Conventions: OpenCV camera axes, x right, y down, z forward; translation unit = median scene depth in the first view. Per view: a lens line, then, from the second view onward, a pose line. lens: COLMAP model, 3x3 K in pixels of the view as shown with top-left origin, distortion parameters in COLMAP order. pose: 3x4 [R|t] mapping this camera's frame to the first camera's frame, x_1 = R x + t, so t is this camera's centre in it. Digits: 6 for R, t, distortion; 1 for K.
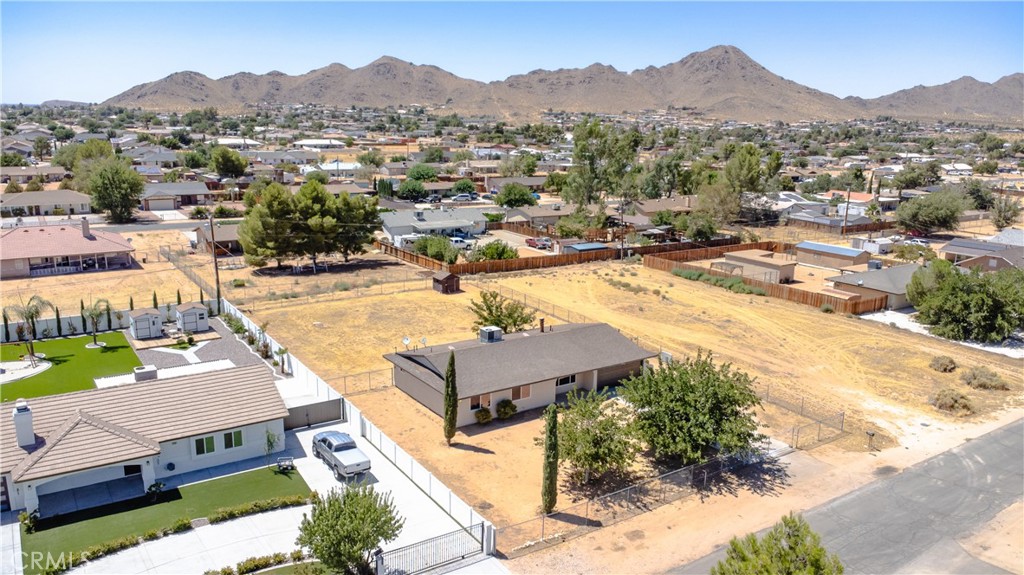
lens RADIAL K [[758.5, 0, 519.2], [0, 758.5, 293.6], [0, 0, 1]] dist [0.022023, -0.022864]
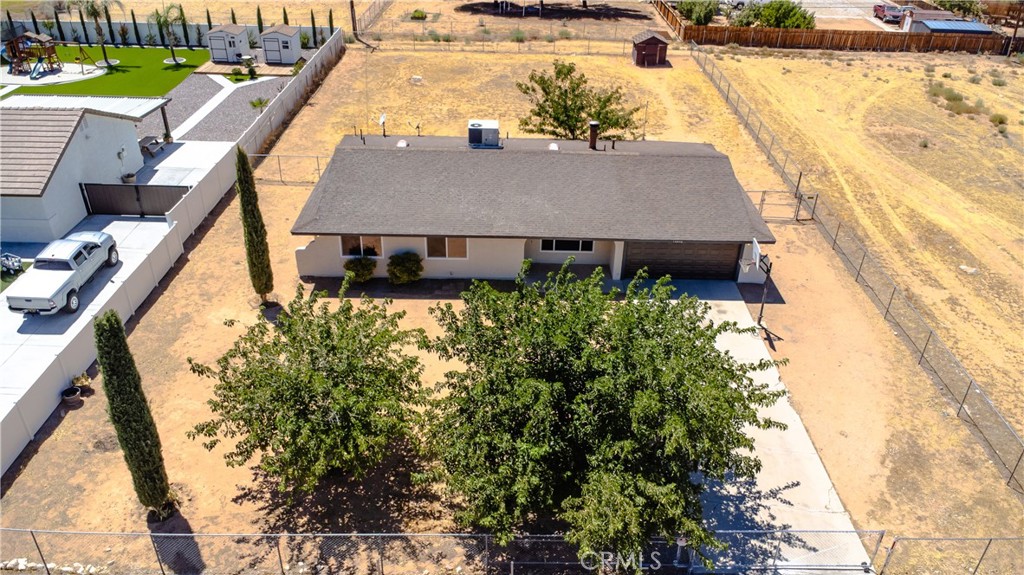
lens RADIAL K [[758.5, 0, 520.3], [0, 758.5, 294.5], [0, 0, 1]] dist [0.022023, -0.022864]
pose [[0.827559, 0.291335, -0.479864, 0.187385], [-0.137823, 0.934074, 0.329410, -0.016933], [0.544197, -0.206471, 0.813154, 0.324140]]
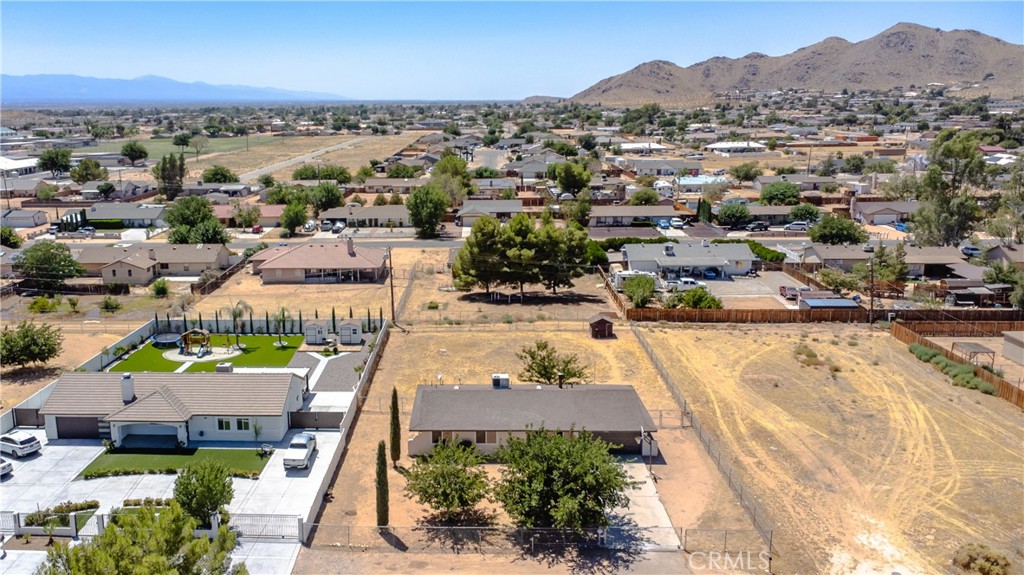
lens RADIAL K [[888.8, 0, 420.2], [0, 888.8, 283.0], [0, 0, 1]] dist [0.006103, 0.002470]
pose [[0.786133, 0.088663, -0.611665, 0.393086], [-0.107020, 0.994235, 0.006573, -0.050363], [0.608722, 0.060293, 0.791089, -0.043623]]
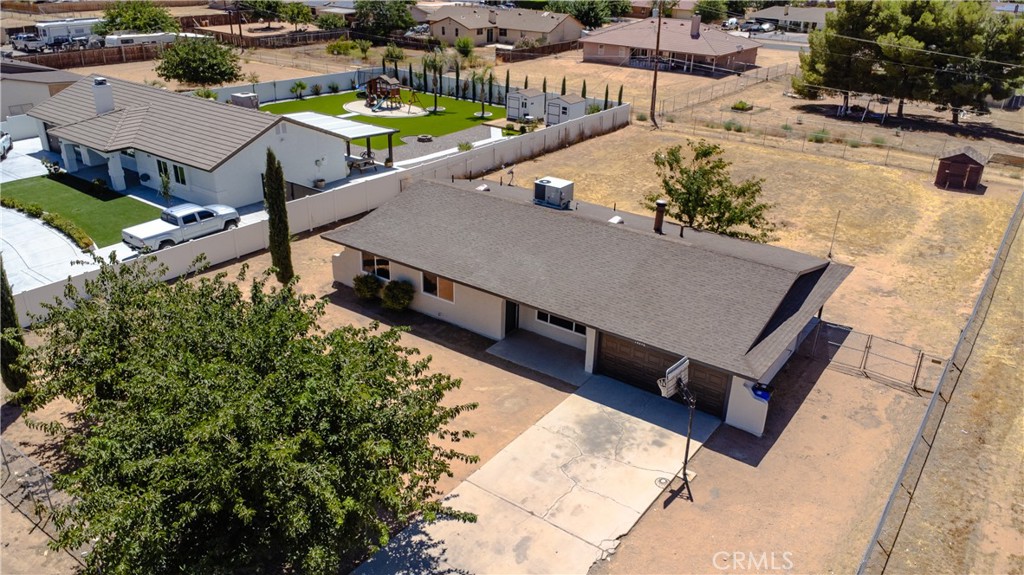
lens RADIAL K [[758.5, 0, 520.9], [0, 758.5, 291.8], [0, 0, 1]] dist [0.022023, -0.022864]
pose [[0.337835, 0.380919, -0.860679, 0.284175], [-0.235100, 0.919609, 0.314718, -0.029965], [0.911370, 0.096023, 0.400230, 0.478979]]
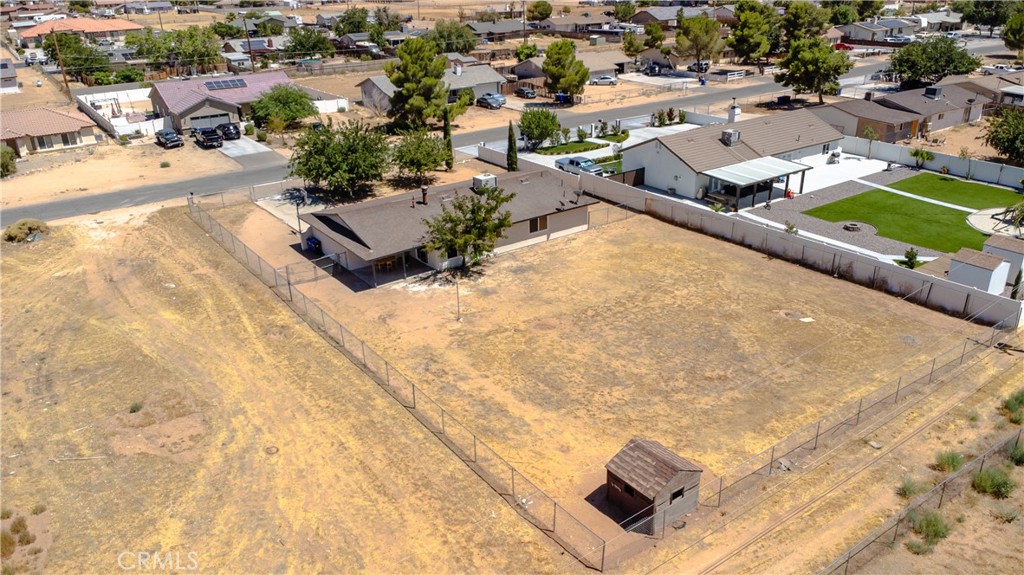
lens RADIAL K [[758.5, 0, 520.3], [0, 758.5, 289.6], [0, 0, 1]] dist [0.022023, -0.022864]
pose [[-0.999624, 0.008374, -0.026123, -0.034355], [-0.008884, 0.802136, 0.597075, -0.245691], [0.025954, 0.597082, -0.801760, 1.136069]]
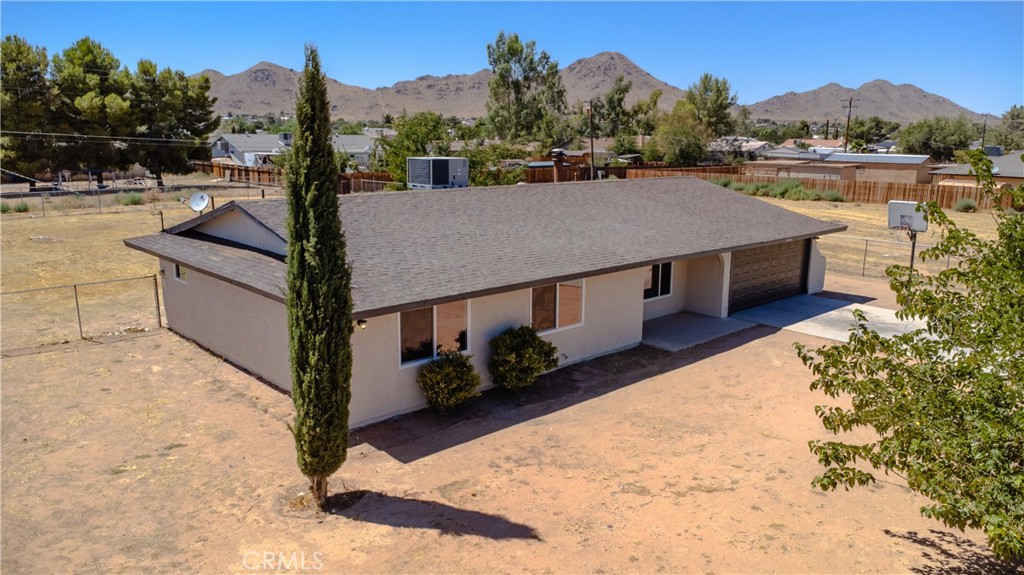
lens RADIAL K [[758.5, 0, 520.8], [0, 758.5, 295.9], [0, 0, 1]] dist [0.022023, -0.022864]
pose [[0.989490, -0.041854, 0.138411, -0.031941], [0.043647, 0.998998, -0.009944, 0.073348], [-0.137856, 0.015881, 0.990325, 0.396478]]
